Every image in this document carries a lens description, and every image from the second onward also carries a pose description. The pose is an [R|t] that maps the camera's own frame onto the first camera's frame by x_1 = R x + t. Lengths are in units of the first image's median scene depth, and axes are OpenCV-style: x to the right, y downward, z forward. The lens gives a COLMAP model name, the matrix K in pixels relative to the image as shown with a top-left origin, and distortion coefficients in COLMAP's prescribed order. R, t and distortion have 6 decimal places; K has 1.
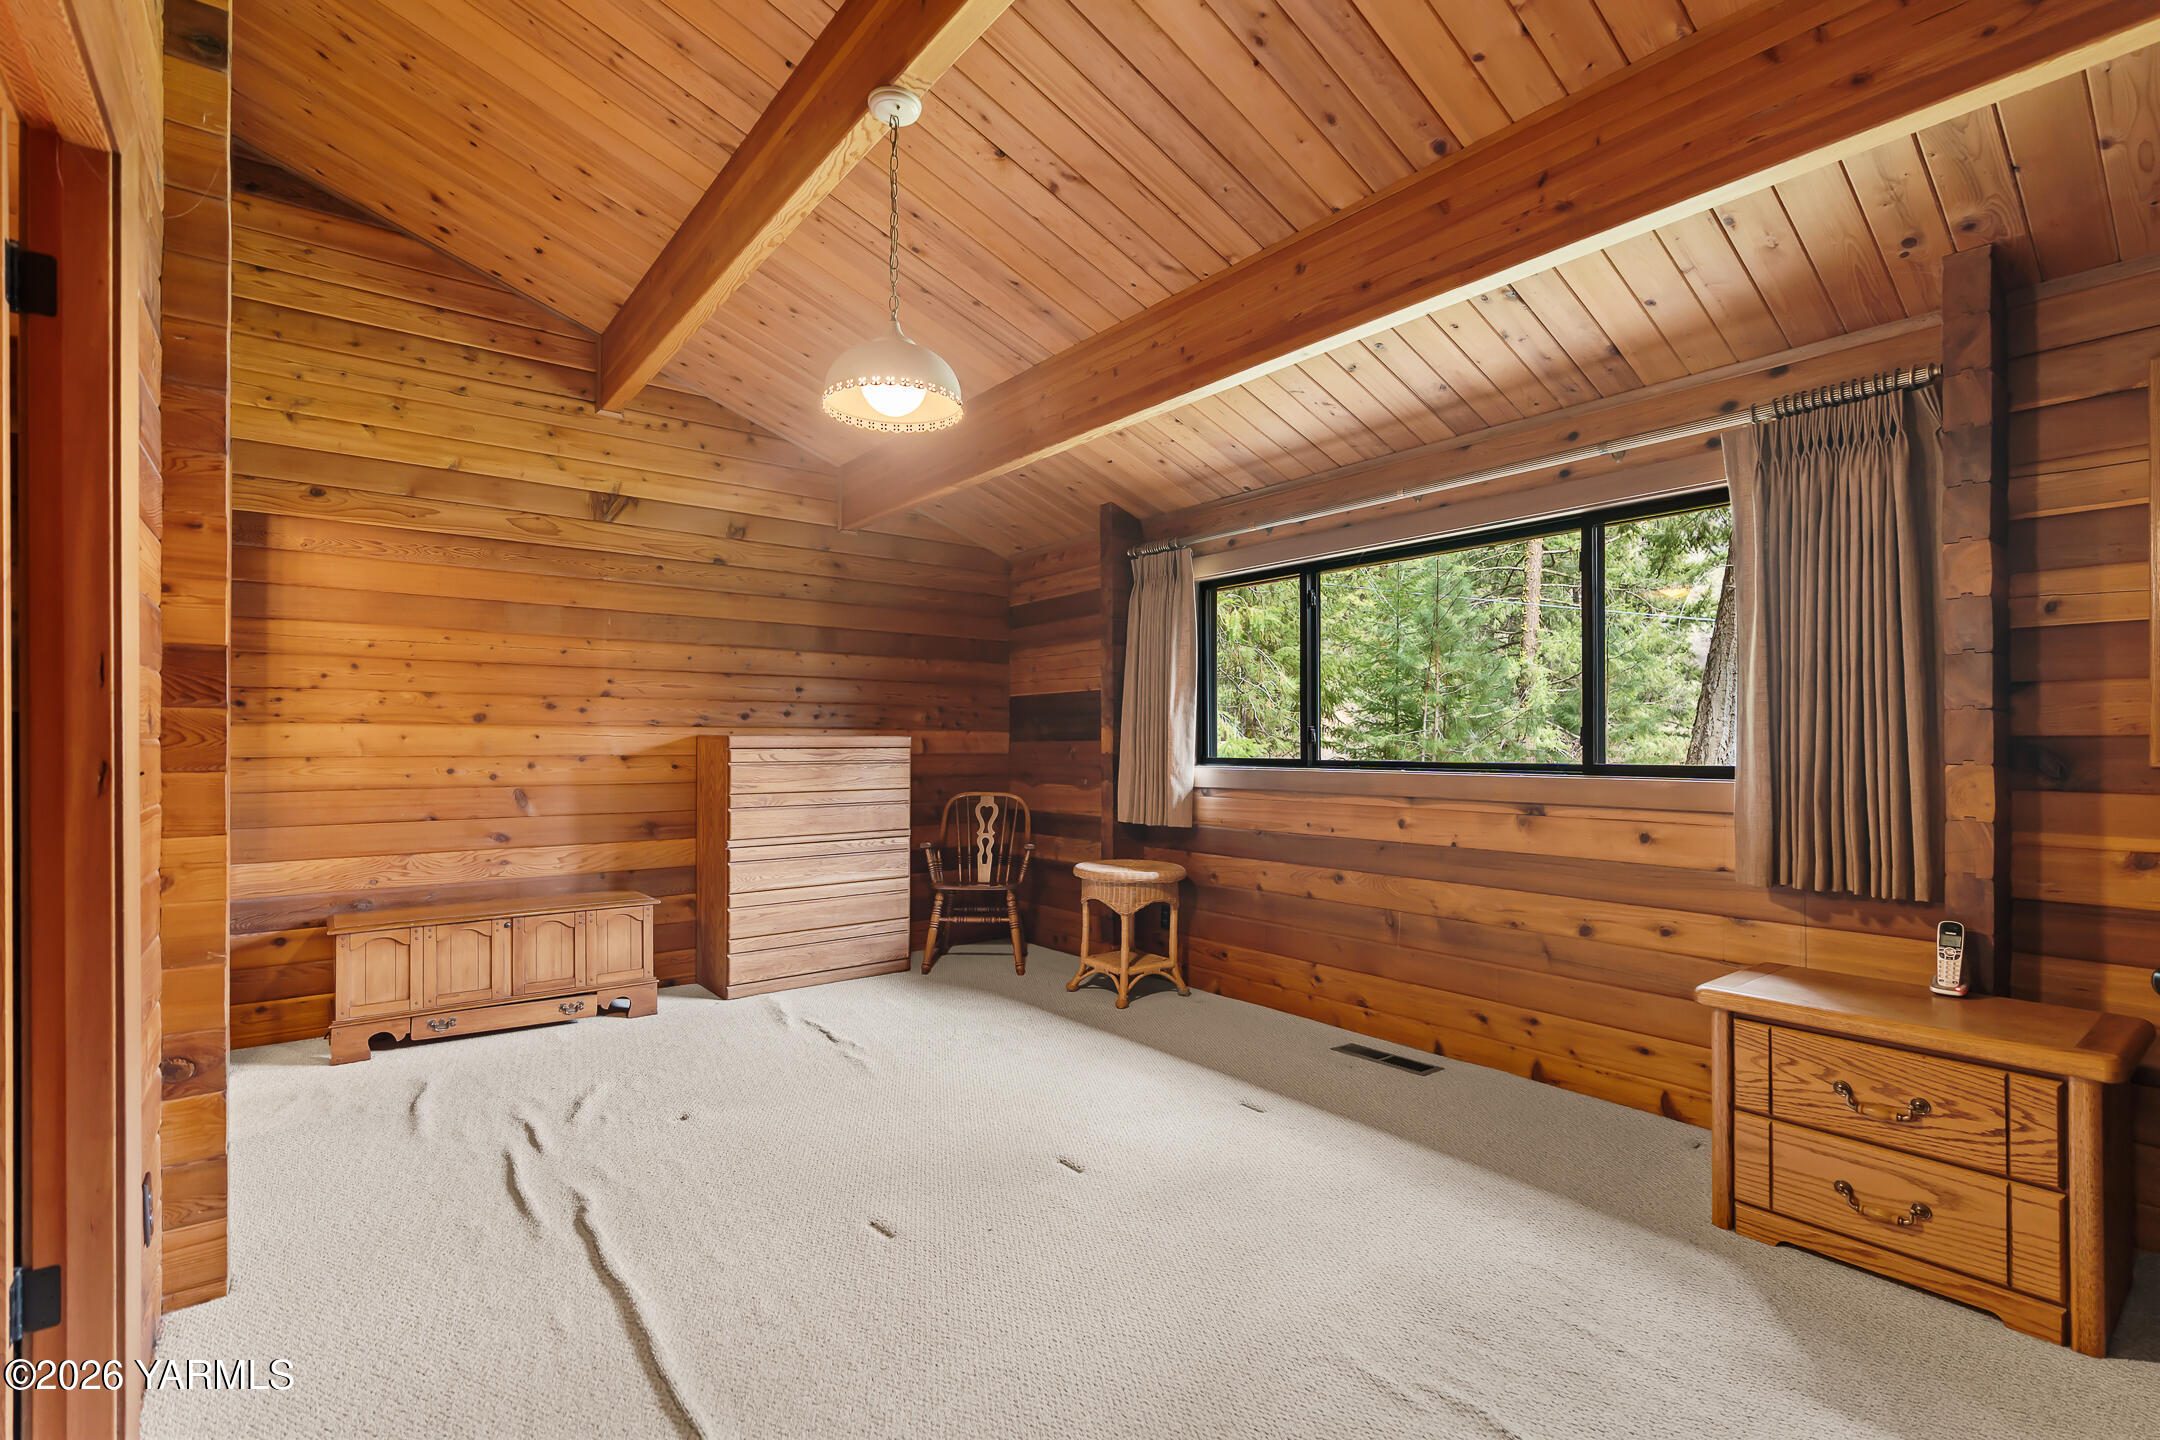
lens RADIAL K [[1002.0, 0, 1077.5], [0, 1002.0, 736.6], [0, 0, 1]] dist [-0.004425, -0.000220]
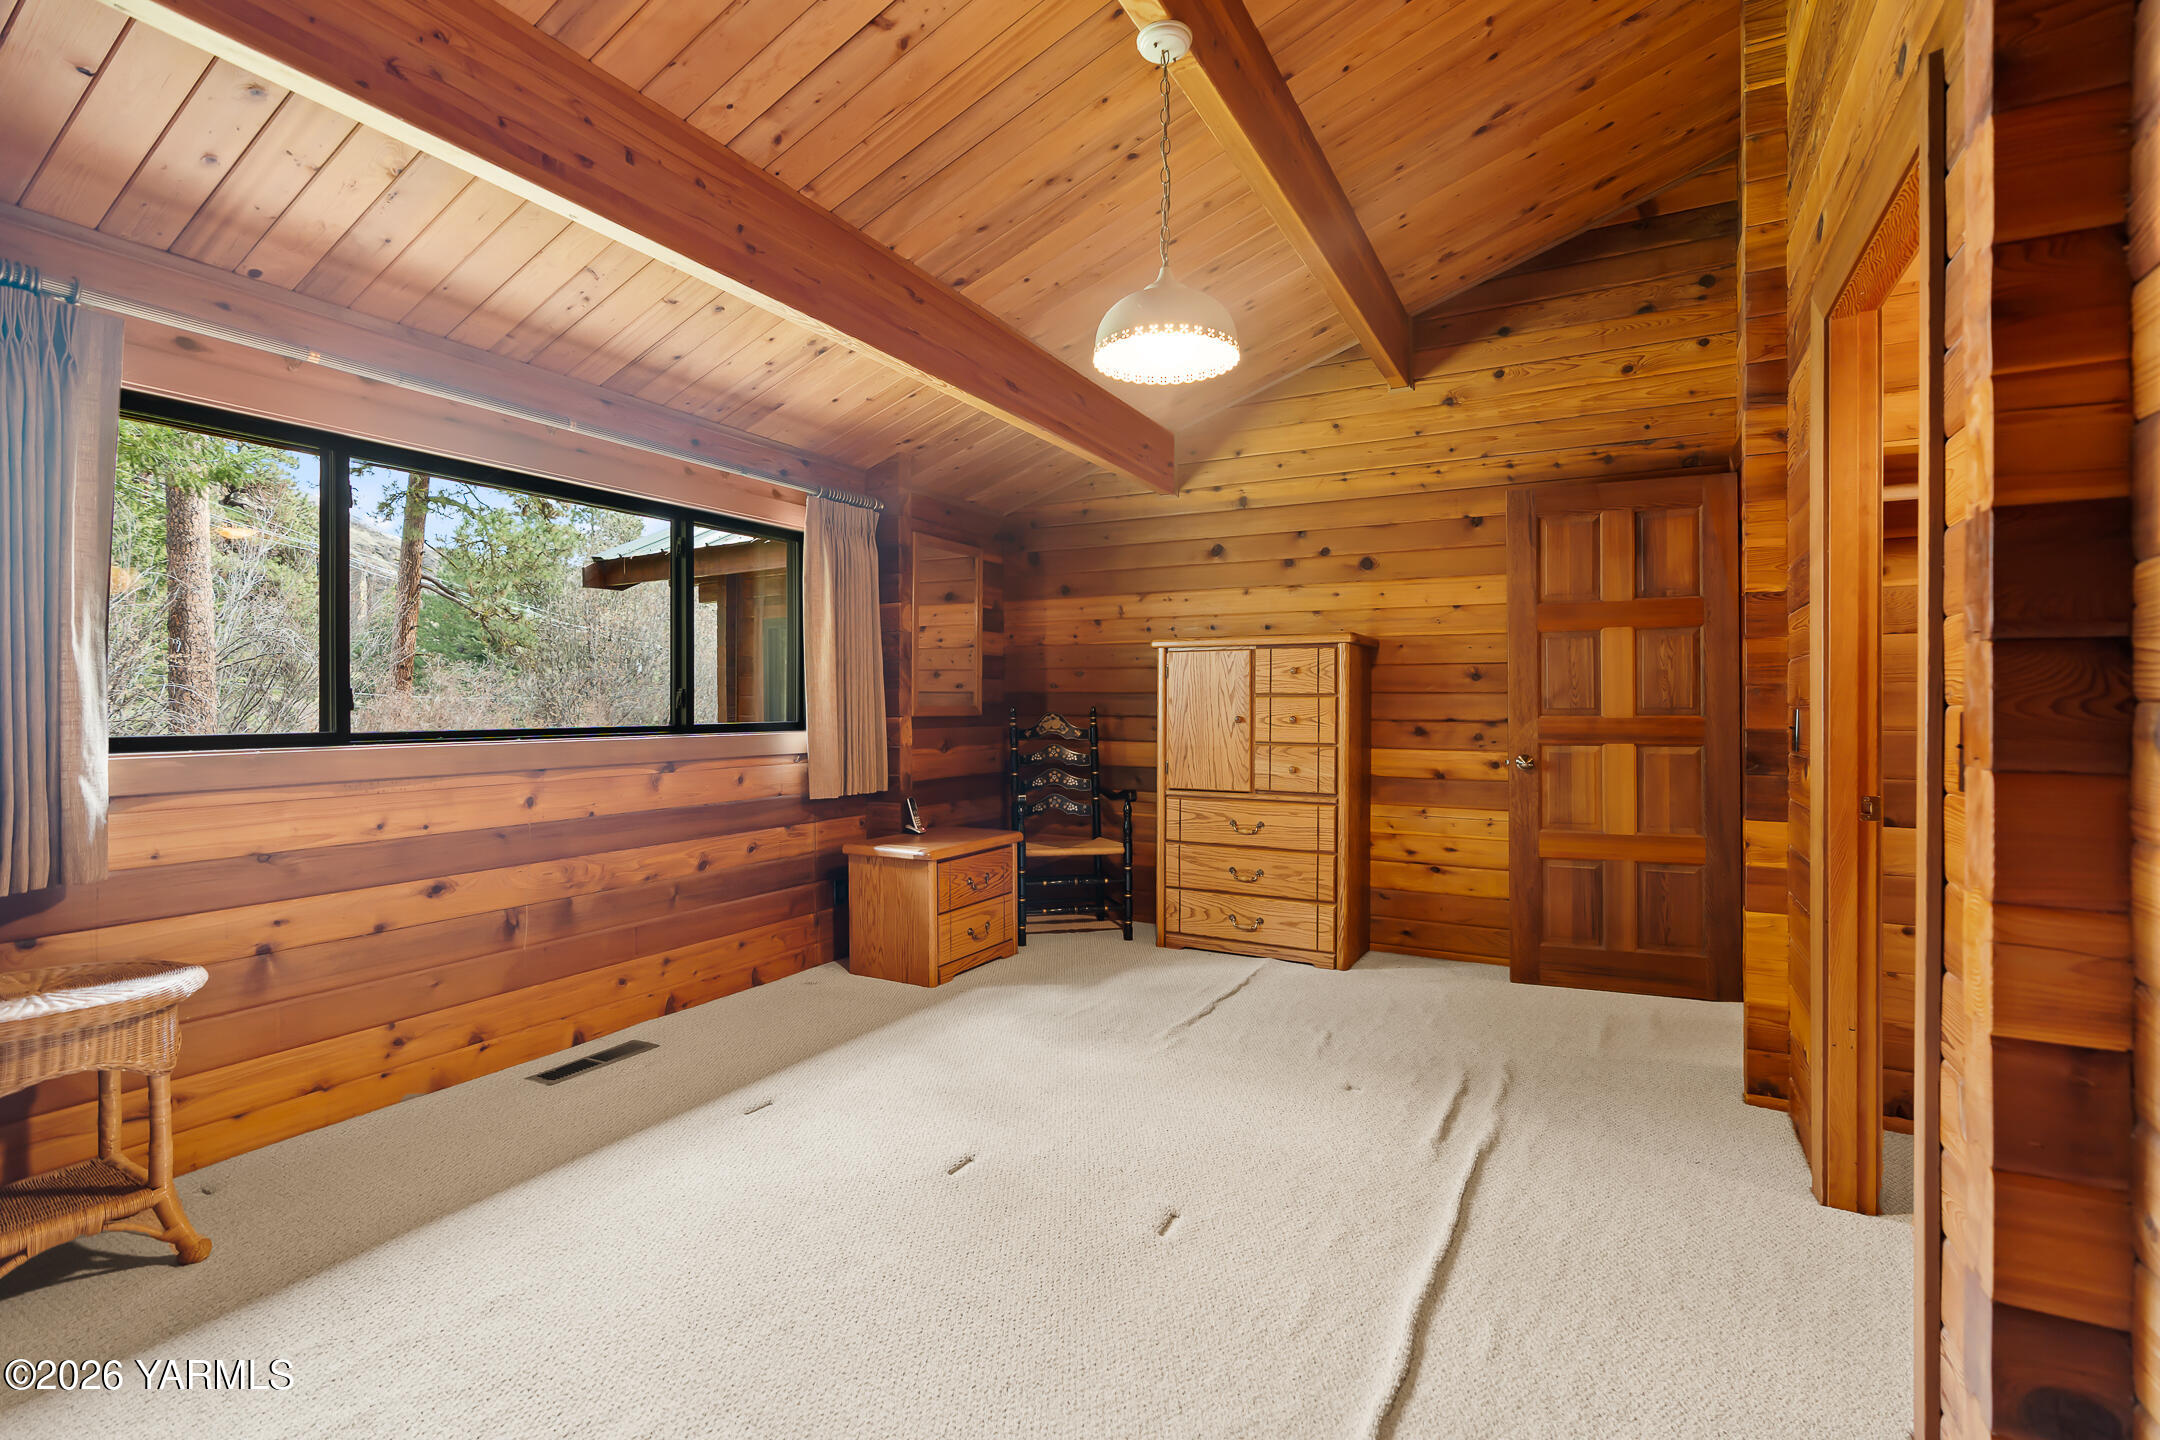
lens RADIAL K [[985.7, 0, 1077.5], [0, 985.7, 706.5], [0, 0, 1]] dist [-0.002941, 0.000008]
pose [[-0.397269, -0.003069, 0.917697, -0.751687], [-0.005949, 0.999982, 0.000769, 0.002924], [-0.917683, -0.005154, -0.397280, 1.075320]]
